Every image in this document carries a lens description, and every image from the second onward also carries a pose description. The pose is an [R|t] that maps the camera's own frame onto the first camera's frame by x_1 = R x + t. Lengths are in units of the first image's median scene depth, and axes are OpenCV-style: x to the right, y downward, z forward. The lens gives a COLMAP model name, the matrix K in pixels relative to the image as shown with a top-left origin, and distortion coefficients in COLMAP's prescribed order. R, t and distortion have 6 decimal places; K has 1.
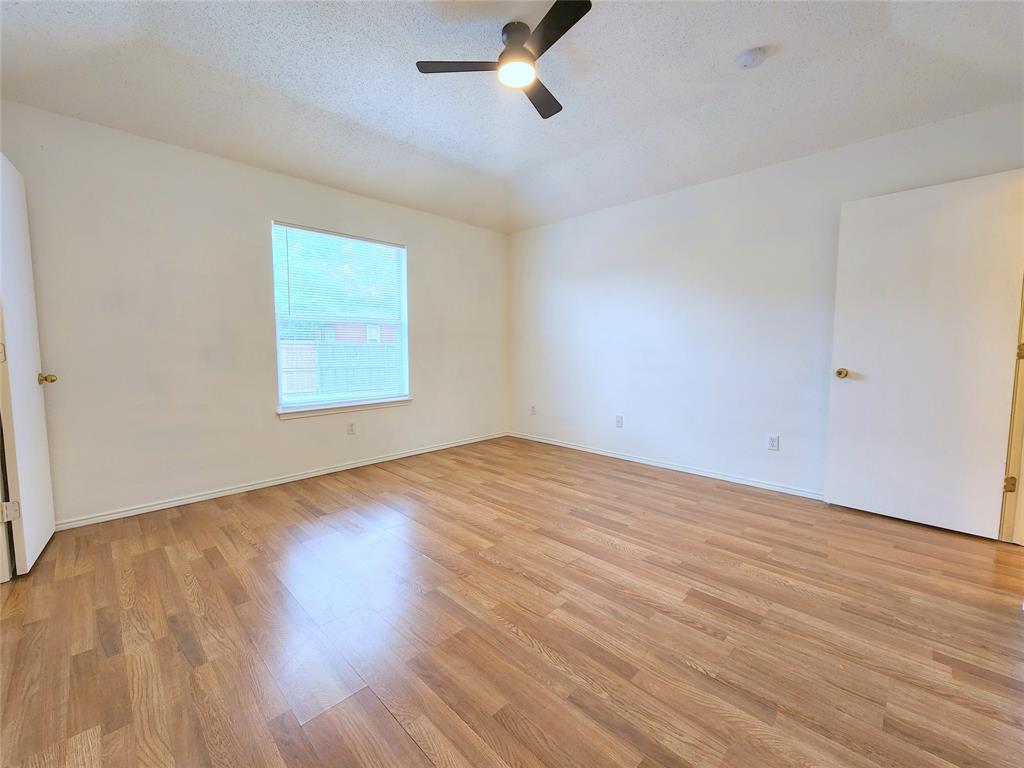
lens RADIAL K [[420.3, 0, 506.2], [0, 420.3, 380.4], [0, 0, 1]] dist [0.000142, -0.000207]
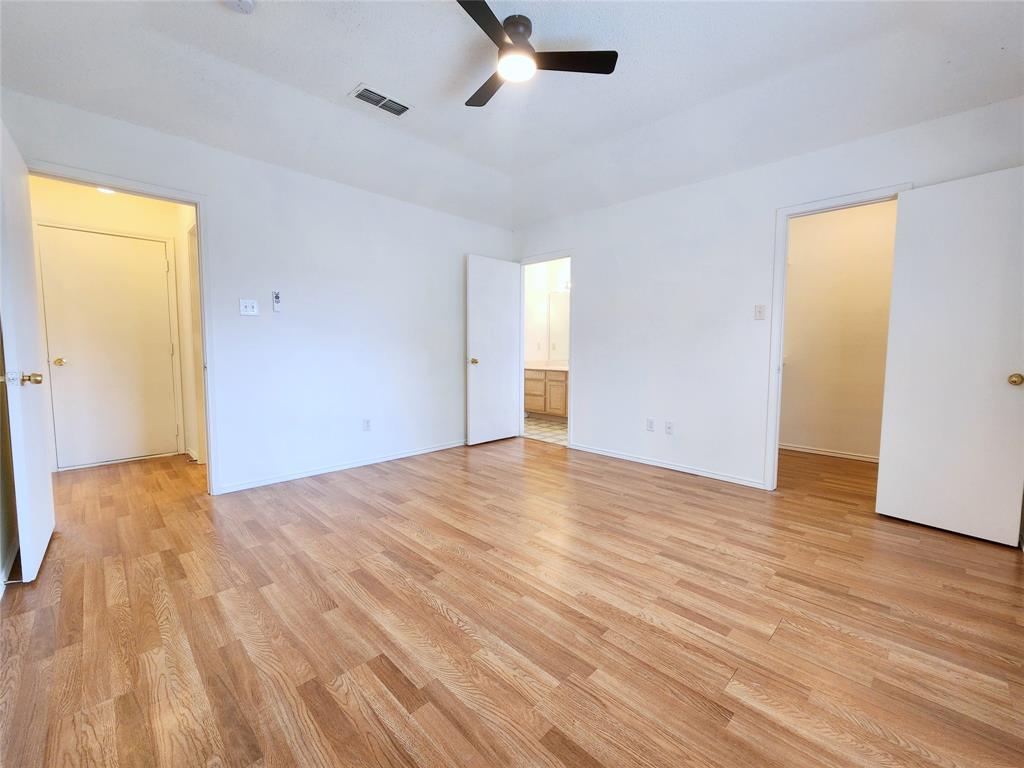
lens RADIAL K [[420.3, 0, 506.2], [0, 420.3, 380.4], [0, 0, 1]] dist [0.000142, -0.000207]
pose [[-0.999916, -0.006084, 0.011480, 0.027510], [-0.004161, 0.986998, 0.160680, -0.121913], [-0.012308, 0.160618, -0.986940, 1.612033]]
